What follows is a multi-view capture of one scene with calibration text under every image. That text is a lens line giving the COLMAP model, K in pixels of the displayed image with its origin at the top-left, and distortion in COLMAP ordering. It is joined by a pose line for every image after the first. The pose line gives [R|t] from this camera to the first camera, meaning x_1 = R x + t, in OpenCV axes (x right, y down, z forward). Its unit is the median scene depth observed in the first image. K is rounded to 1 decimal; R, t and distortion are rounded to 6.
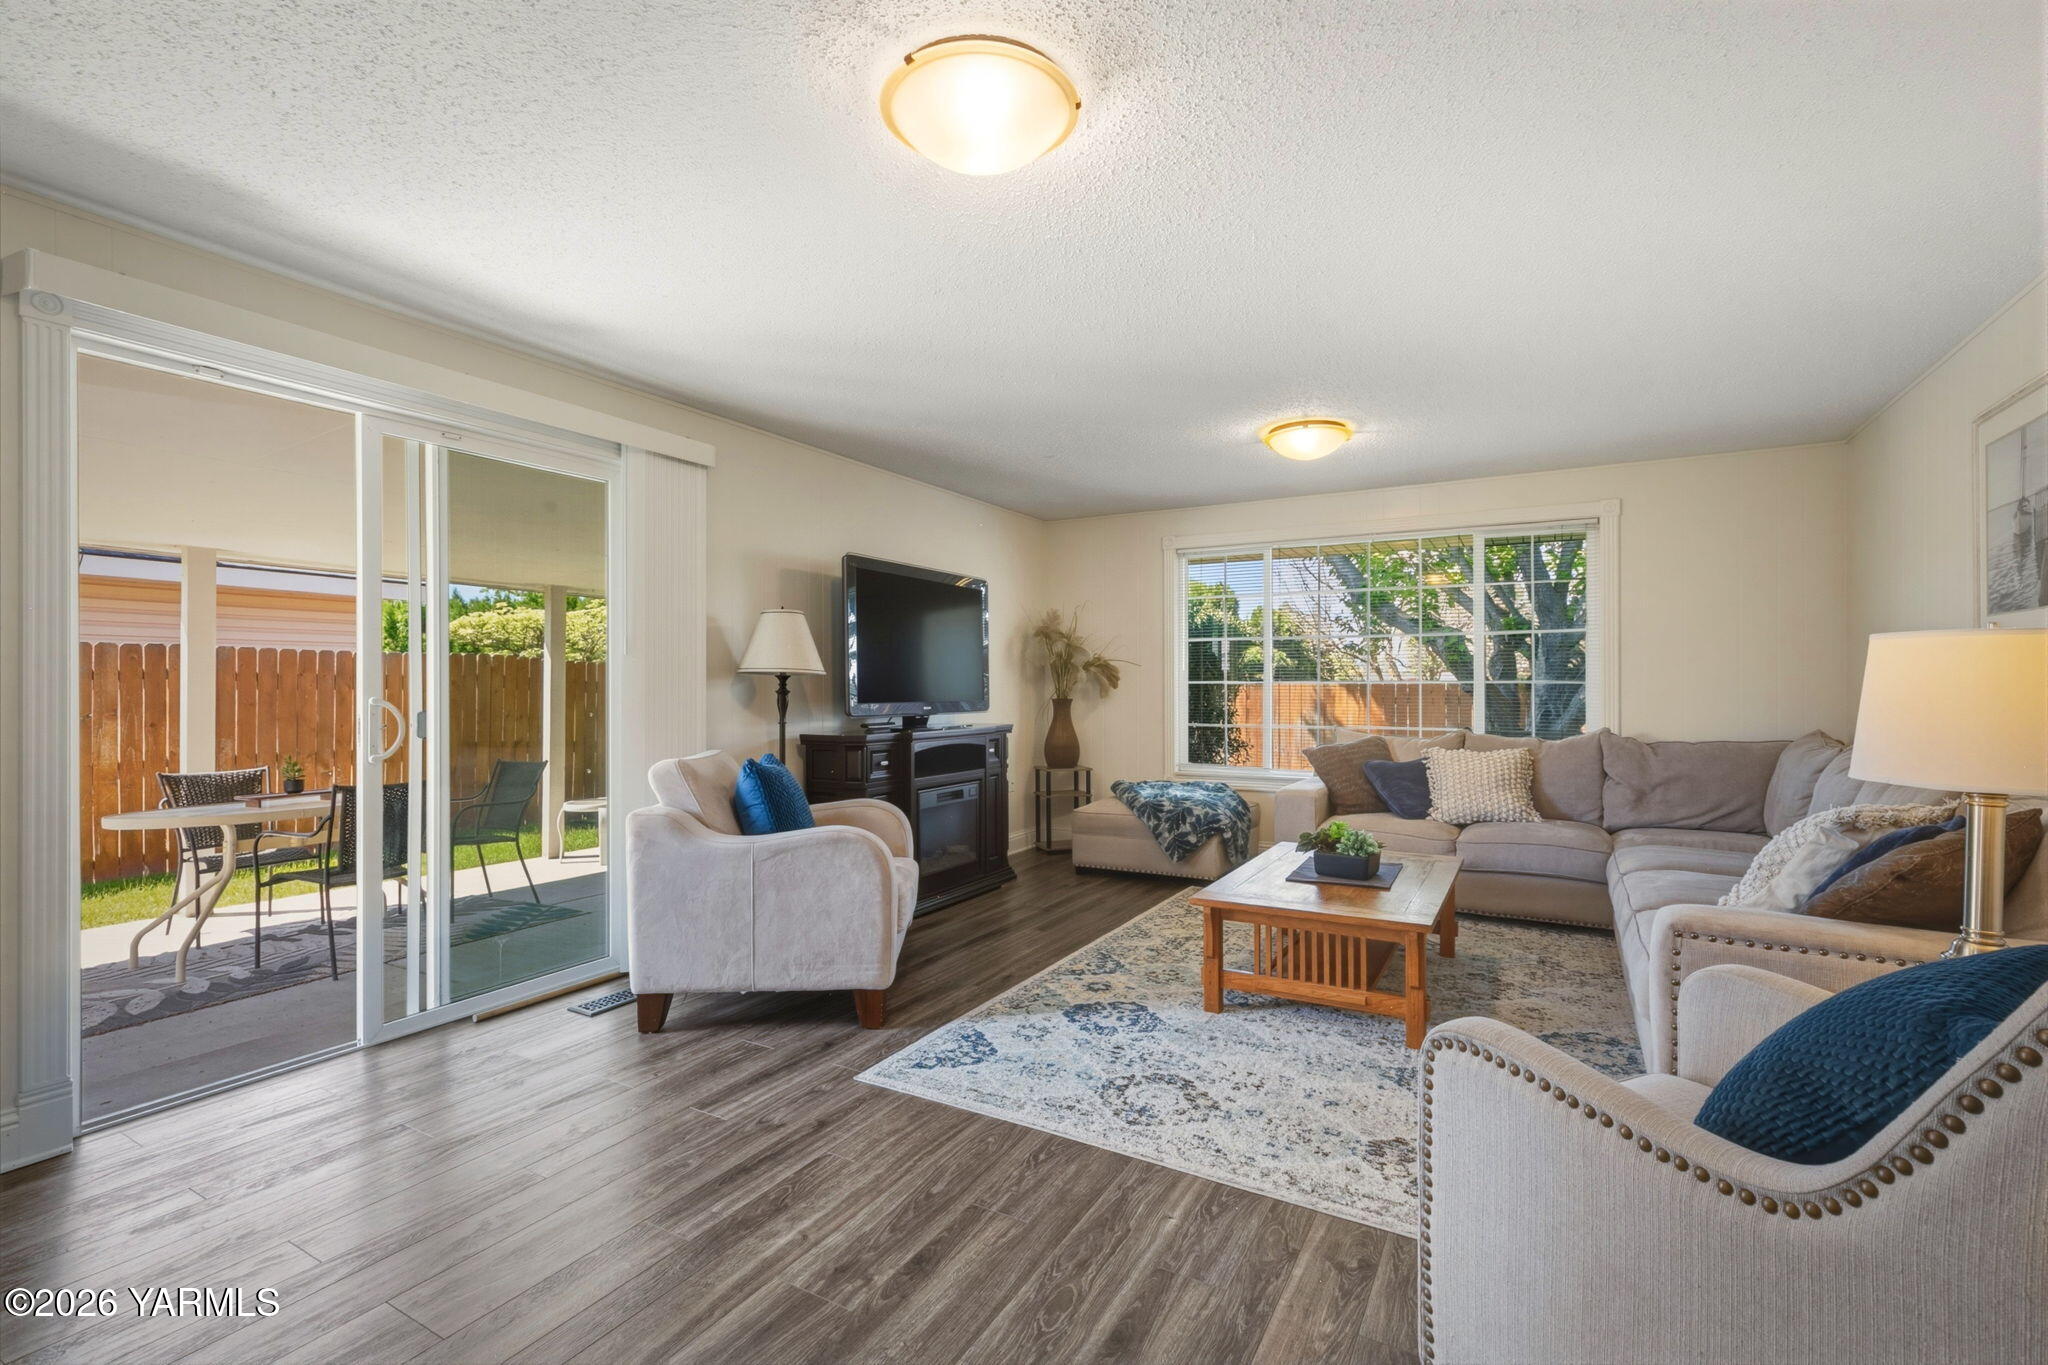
lens RADIAL K [[931.1, 0, 1055.6], [0, 931.1, 678.3], [0, 0, 1]] dist [0.003388, 0.000036]
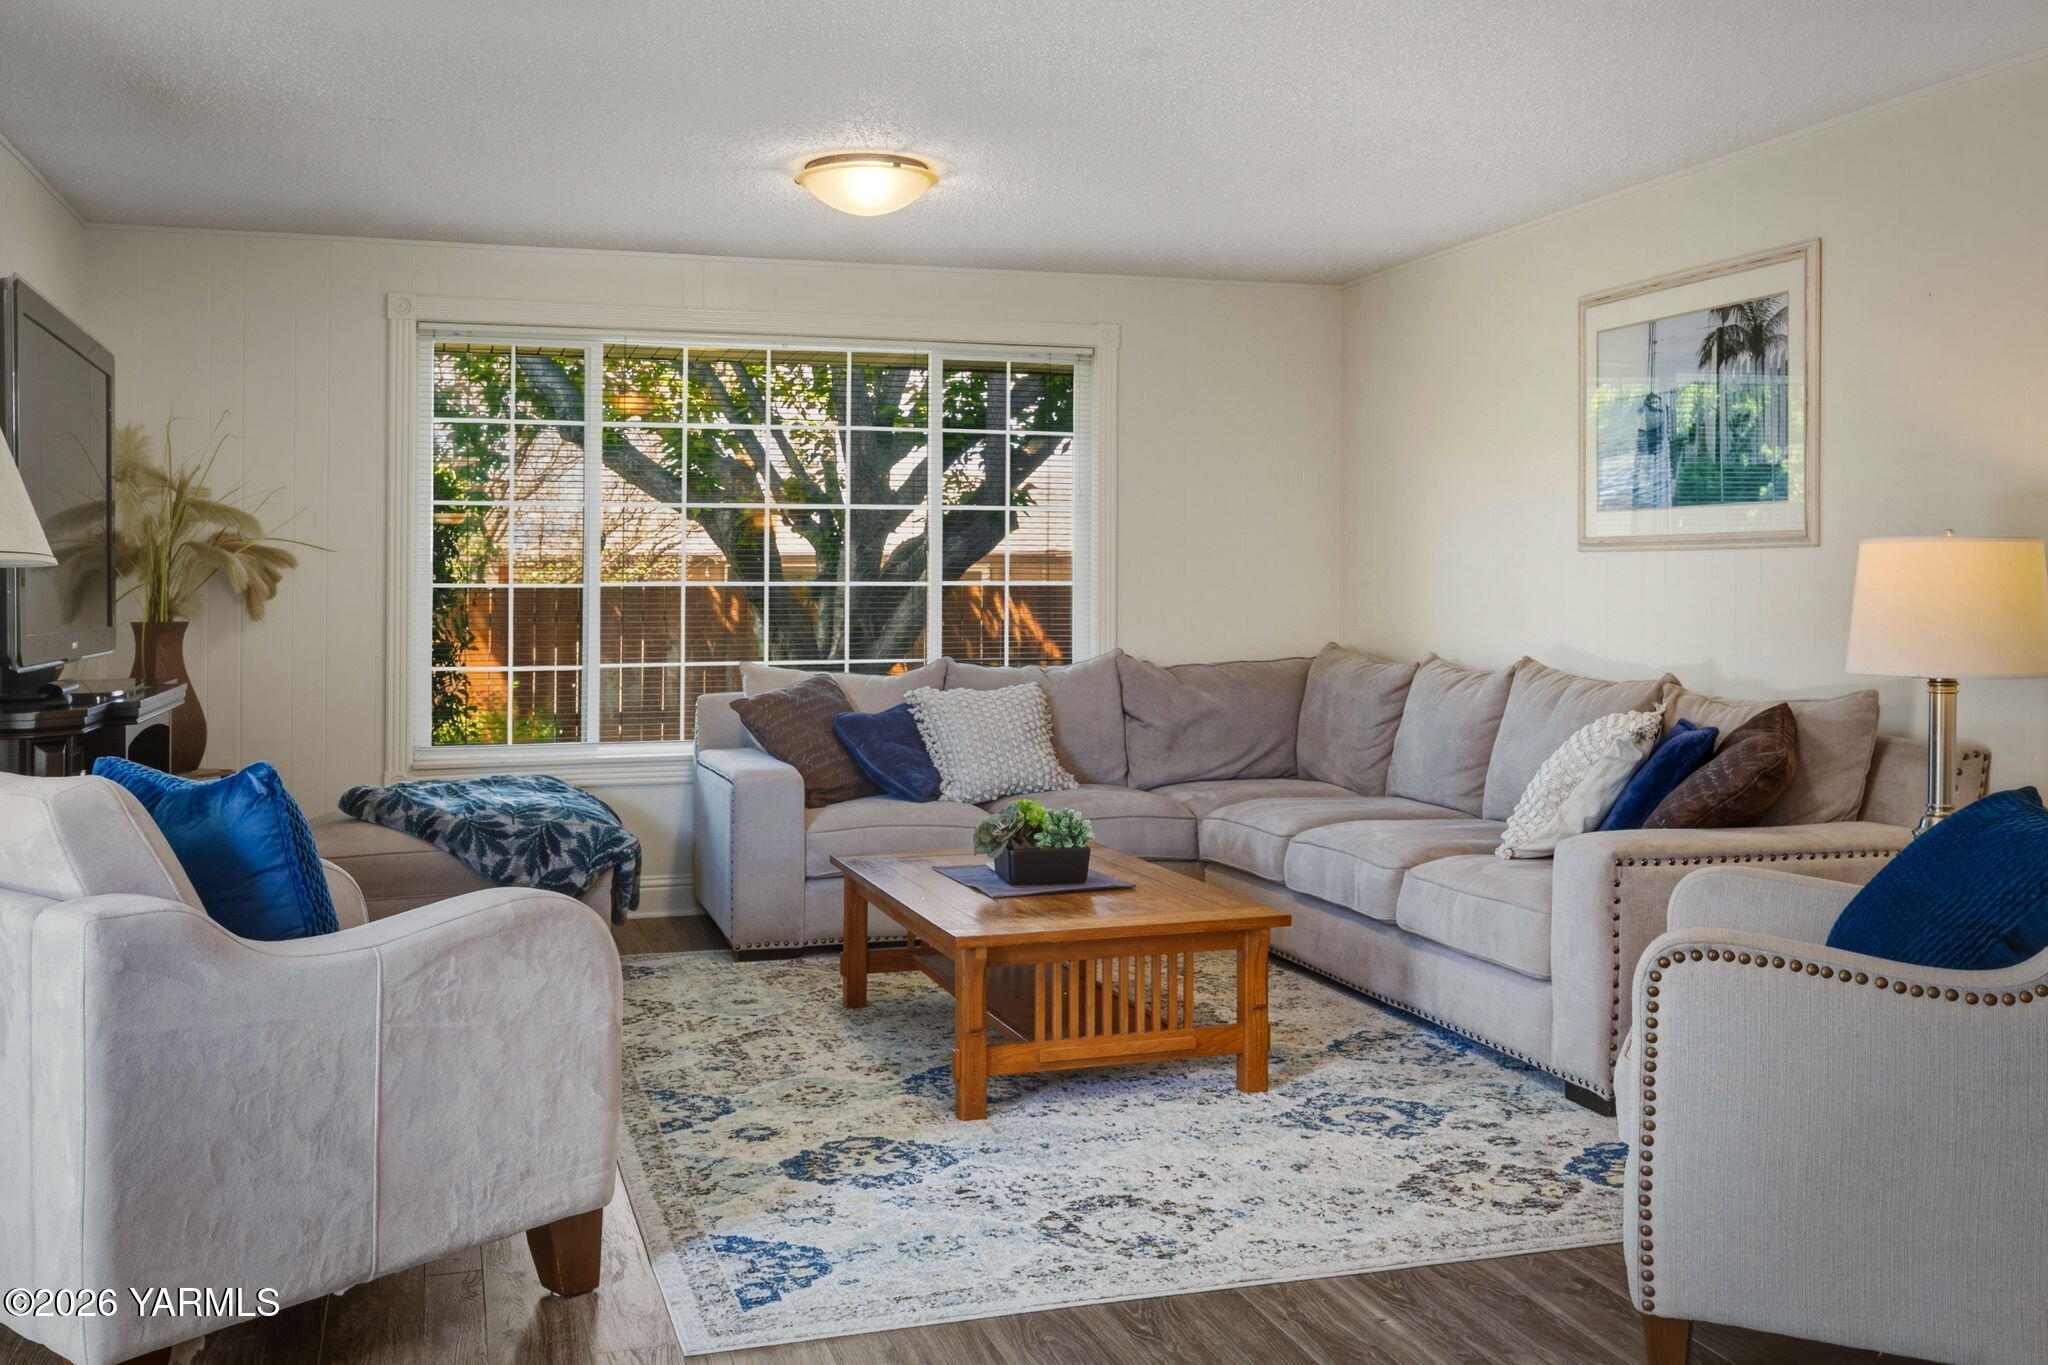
lens RADIAL K [[1861.7, 0, 1021.2], [0, 1861.7, 581.1], [0, 0, 1]] dist [0.005195, 0.008477]
pose [[0.678719, -0.000894, 0.734397, -0.794041], [-0.000418, 0.999999, 0.001603, -0.000093], [-0.734398, -0.001396, 0.678718, 0.155035]]
